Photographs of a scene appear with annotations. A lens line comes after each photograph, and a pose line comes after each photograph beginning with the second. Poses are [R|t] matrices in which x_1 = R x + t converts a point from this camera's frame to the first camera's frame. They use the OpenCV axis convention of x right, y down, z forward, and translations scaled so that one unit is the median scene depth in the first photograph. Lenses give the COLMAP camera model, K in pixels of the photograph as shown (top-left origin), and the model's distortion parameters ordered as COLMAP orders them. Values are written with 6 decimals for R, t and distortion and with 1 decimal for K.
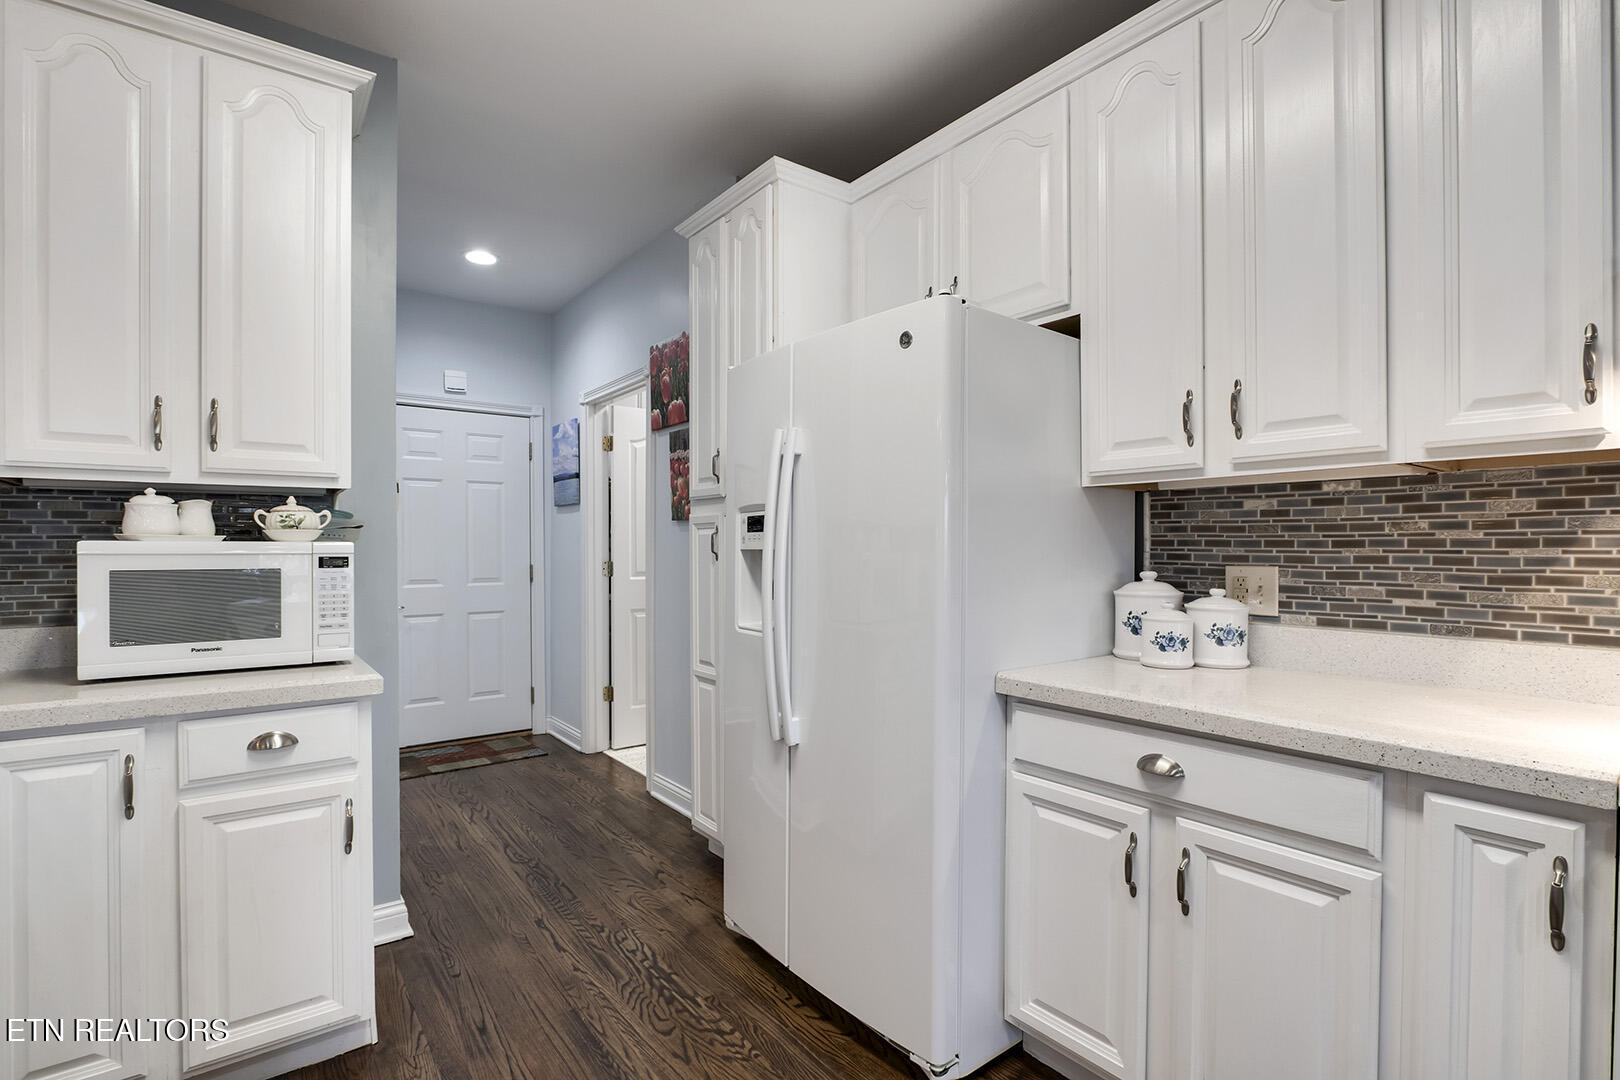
lens RADIAL K [[754.8, 0, 805.1], [0, 754.8, 545.6], [0, 0, 1]] dist [-0.022816, 0.001844]
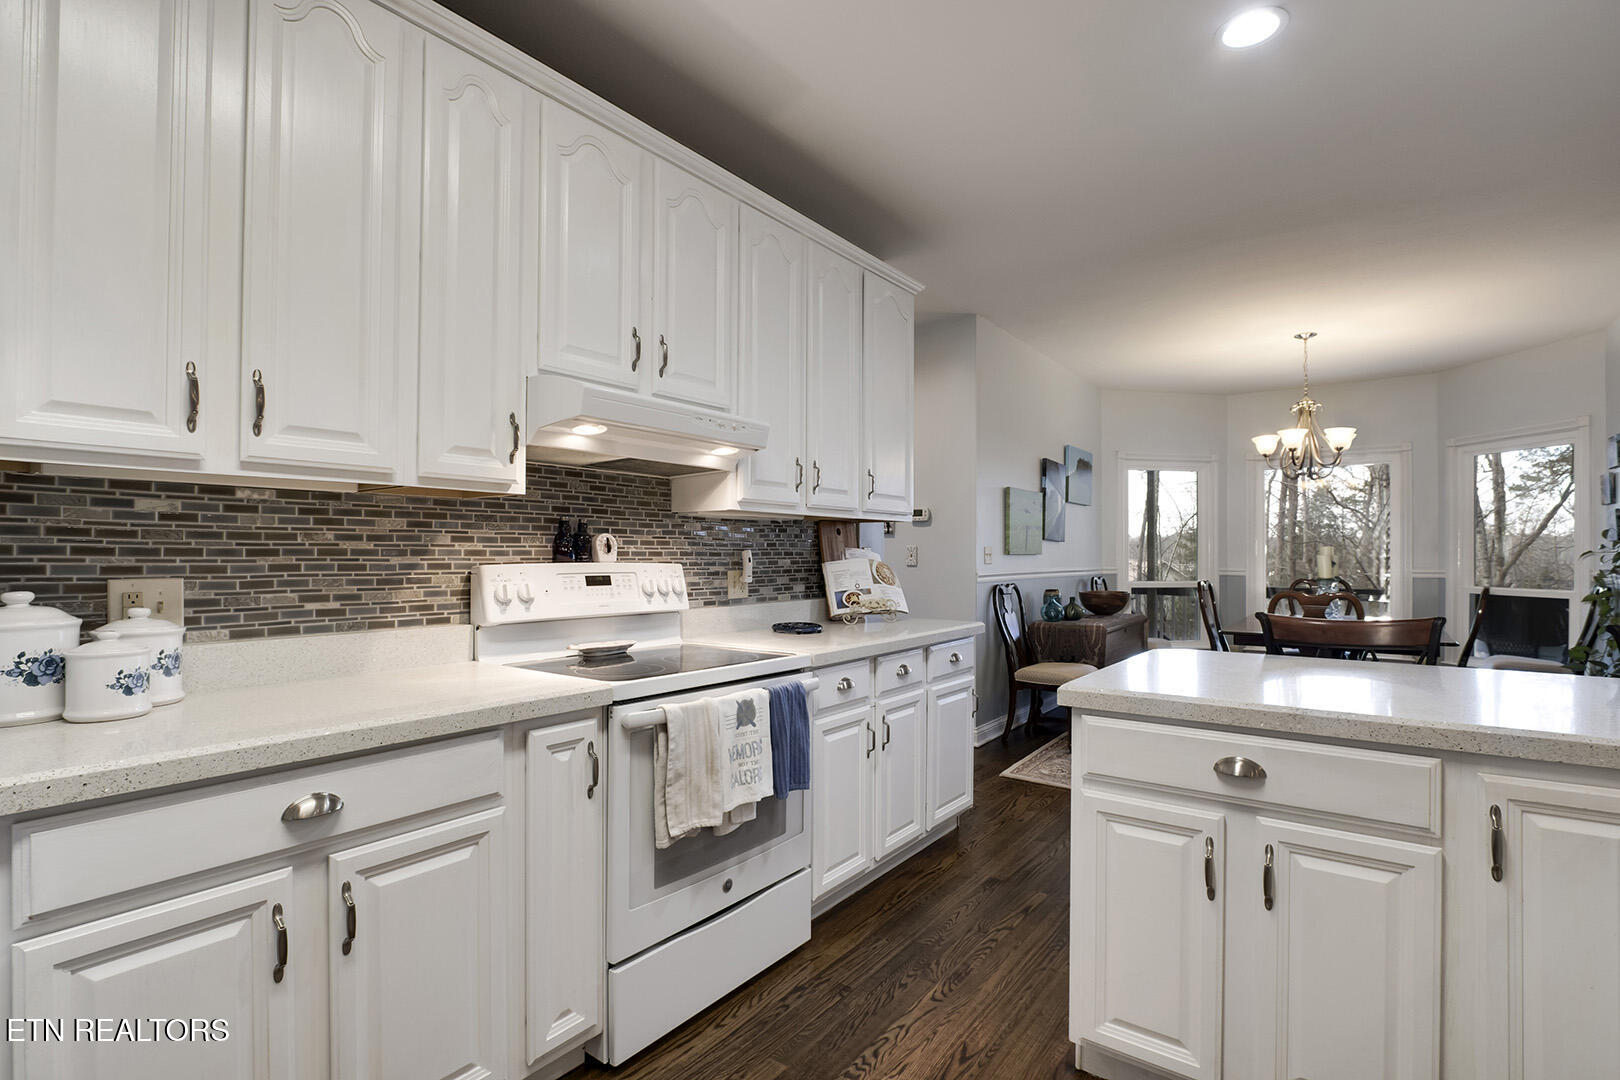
lens RADIAL K [[754.8, 0, 807.9], [0, 754.8, 552.1], [0, 0, 1]] dist [-0.022816, 0.001844]
pose [[-0.267094, 0.003382, 0.963665, -0.430561], [-0.002221, 0.999989, -0.004125, -0.000561], [-0.963668, -0.003242, -0.267084, 0.563619]]
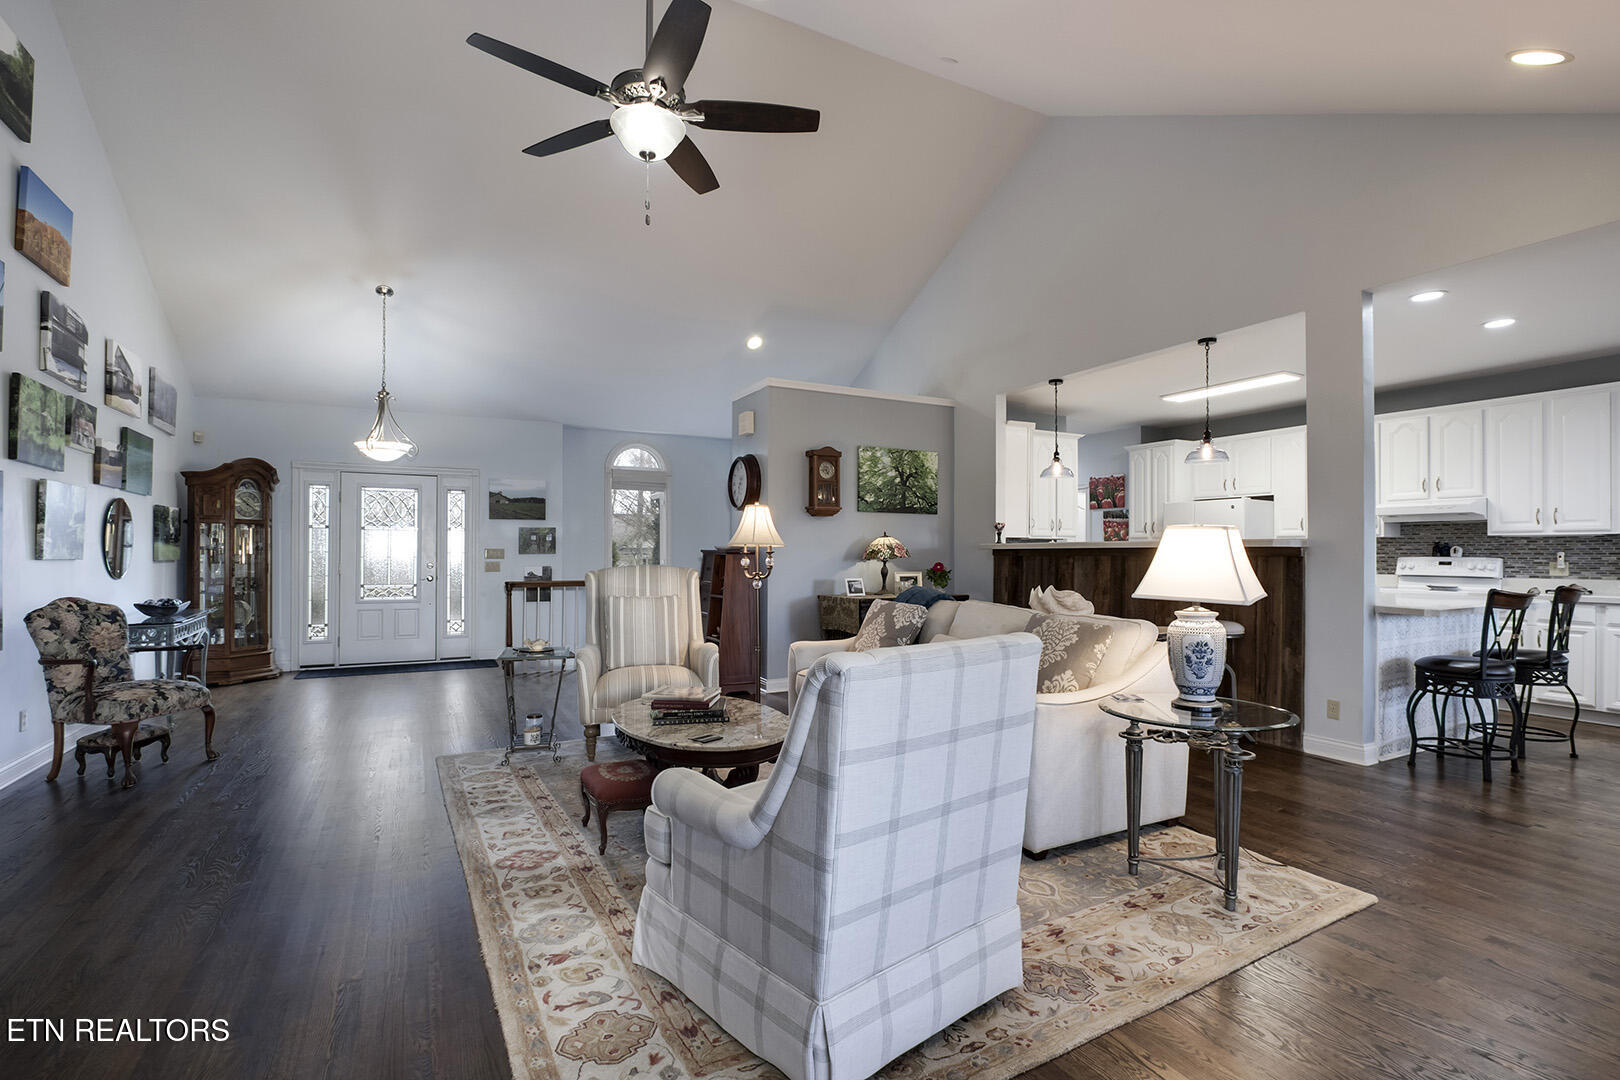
lens RADIAL K [[754.8, 0, 813.2], [0, 754.8, 544.8], [0, 0, 1]] dist [-0.022816, 0.001844]
pose [[0.986939, 0.000708, -0.161096, -1.568090], [-0.002373, 0.999946, -0.010140, -0.001541], [0.161080, 0.010390, 0.986887, -3.684718]]
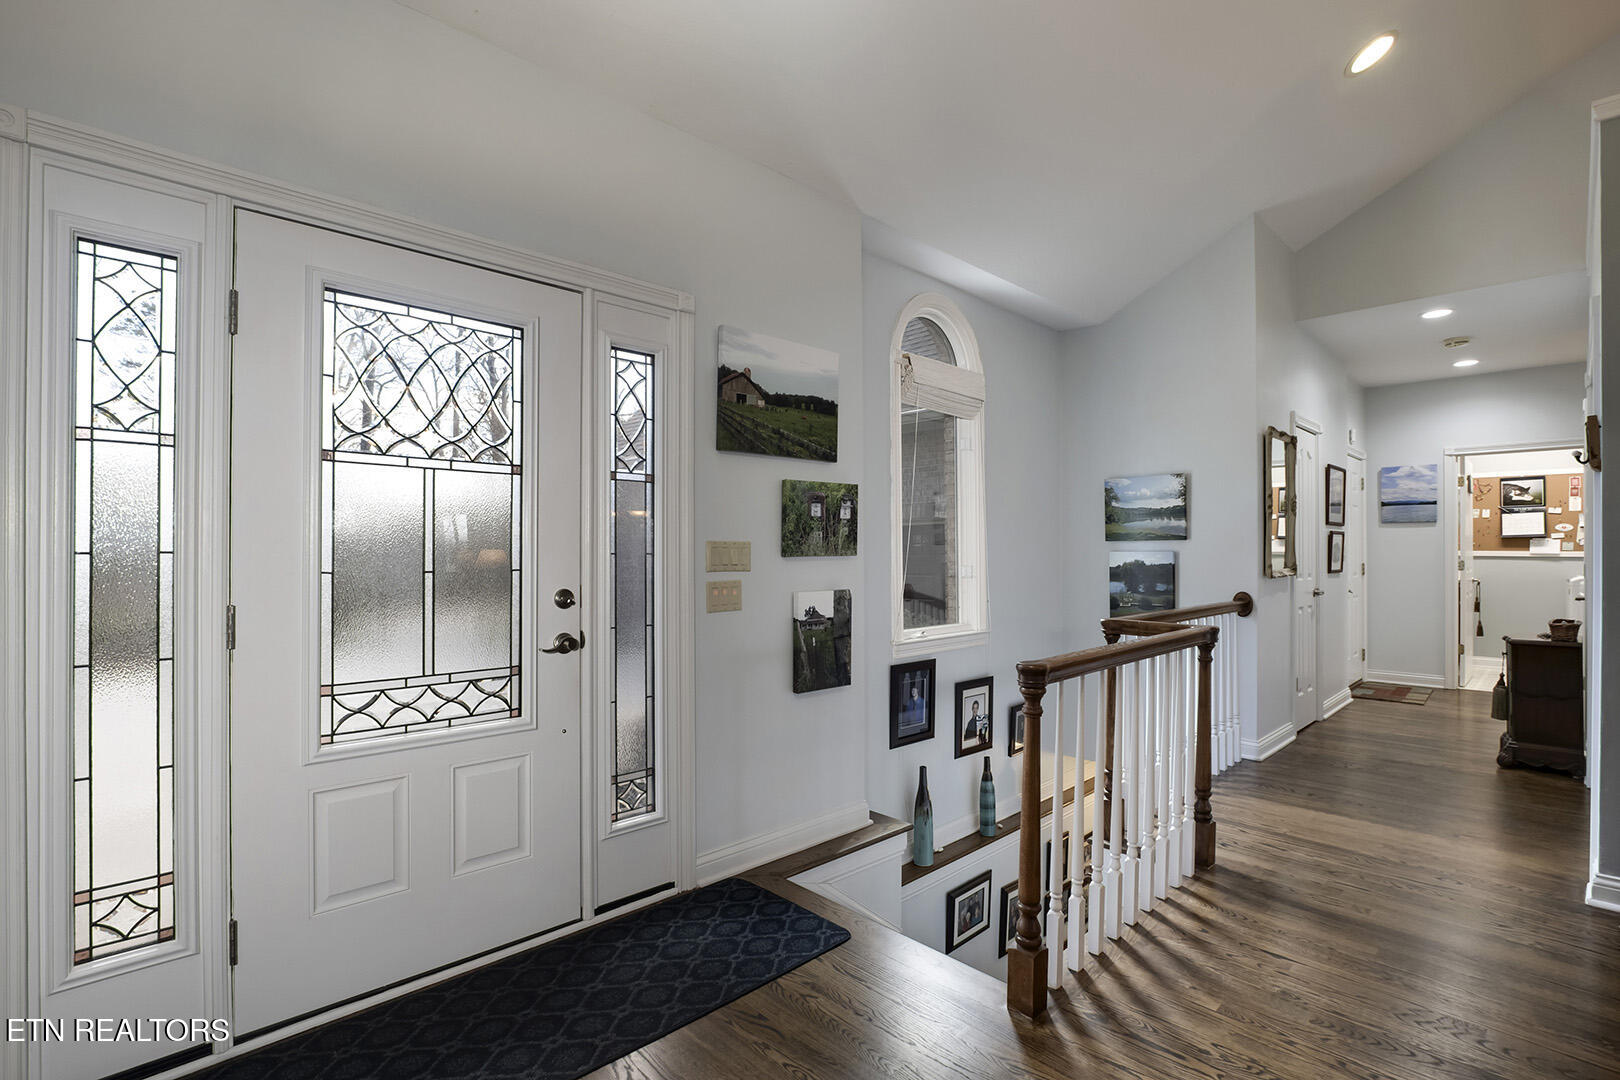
lens RADIAL K [[754.8, 0, 807.4], [0, 754.8, 547.1], [0, 0, 1]] dist [-0.022816, 0.001844]
pose [[0.993757, 0.001823, 0.111549, -4.426358], [-0.001520, 0.999995, -0.002801, -0.004332], [-0.111553, 0.002614, 0.993755, -0.804647]]
